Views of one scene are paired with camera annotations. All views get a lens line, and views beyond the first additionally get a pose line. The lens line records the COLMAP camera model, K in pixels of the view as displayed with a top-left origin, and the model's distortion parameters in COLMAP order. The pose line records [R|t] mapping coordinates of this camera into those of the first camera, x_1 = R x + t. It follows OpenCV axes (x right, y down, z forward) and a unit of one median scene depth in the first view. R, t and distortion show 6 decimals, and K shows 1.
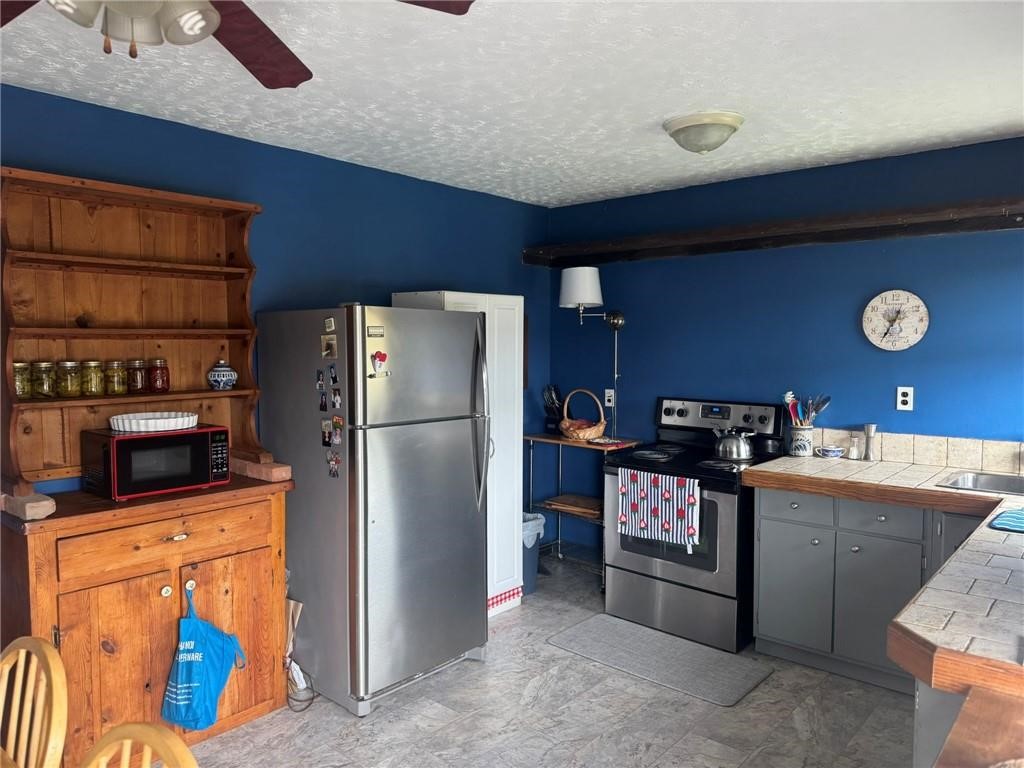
lens RADIAL K [[728.2, 0, 504.2], [0, 728.2, 377.8], [0, 0, 1]] dist [0.092755, -0.123031]
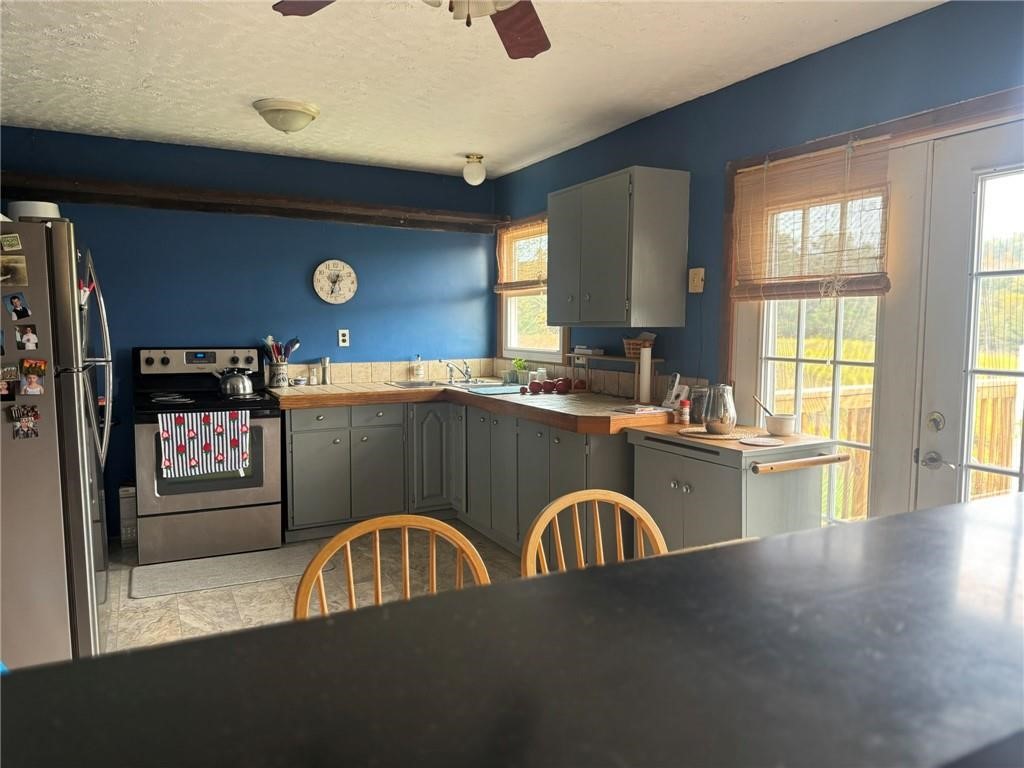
lens RADIAL K [[728.2, 0, 518.0], [0, 728.2, 382.1], [0, 0, 1]] dist [0.092755, -0.123031]
pose [[0.357202, -0.072350, 0.931221, -0.652593], [0.044433, 0.997183, 0.060431, 0.042751], [-0.932970, 0.019791, 0.359410, 0.184579]]
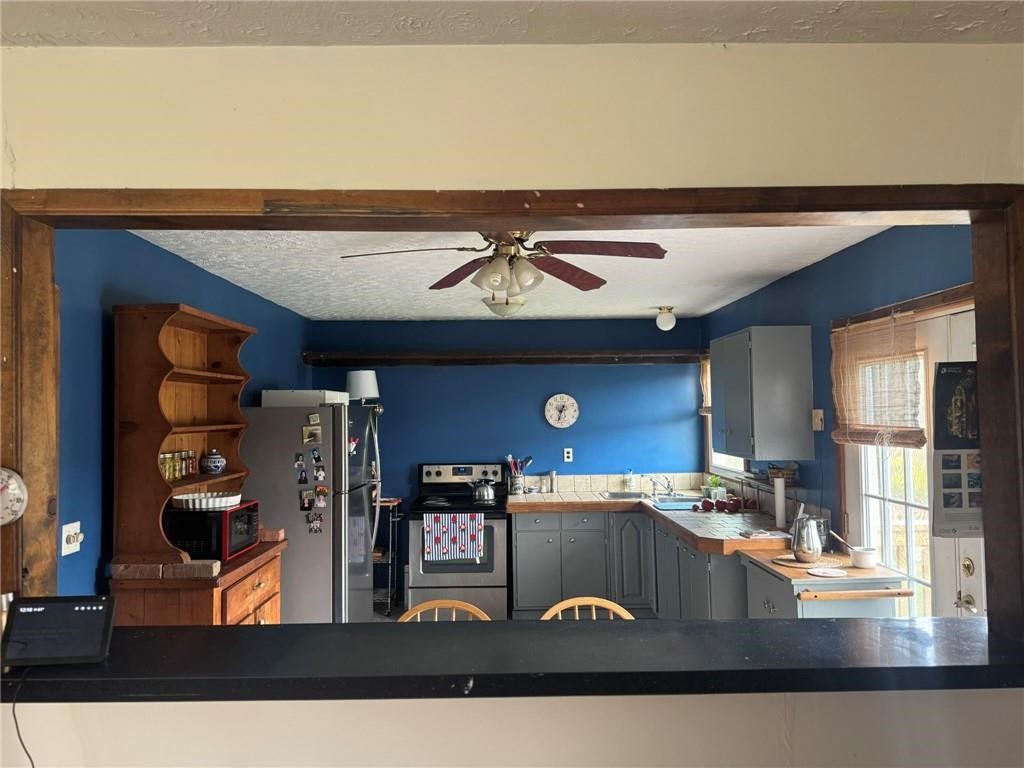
lens RADIAL K [[728.2, 0, 517.7], [0, 728.2, 372.3], [0, 0, 1]] dist [0.092755, -0.123031]
pose [[0.737580, 0.029506, 0.674615, -0.731972], [0.044274, 0.994782, -0.091916, -0.013946], [-0.673807, 0.097663, 0.732425, -0.217335]]
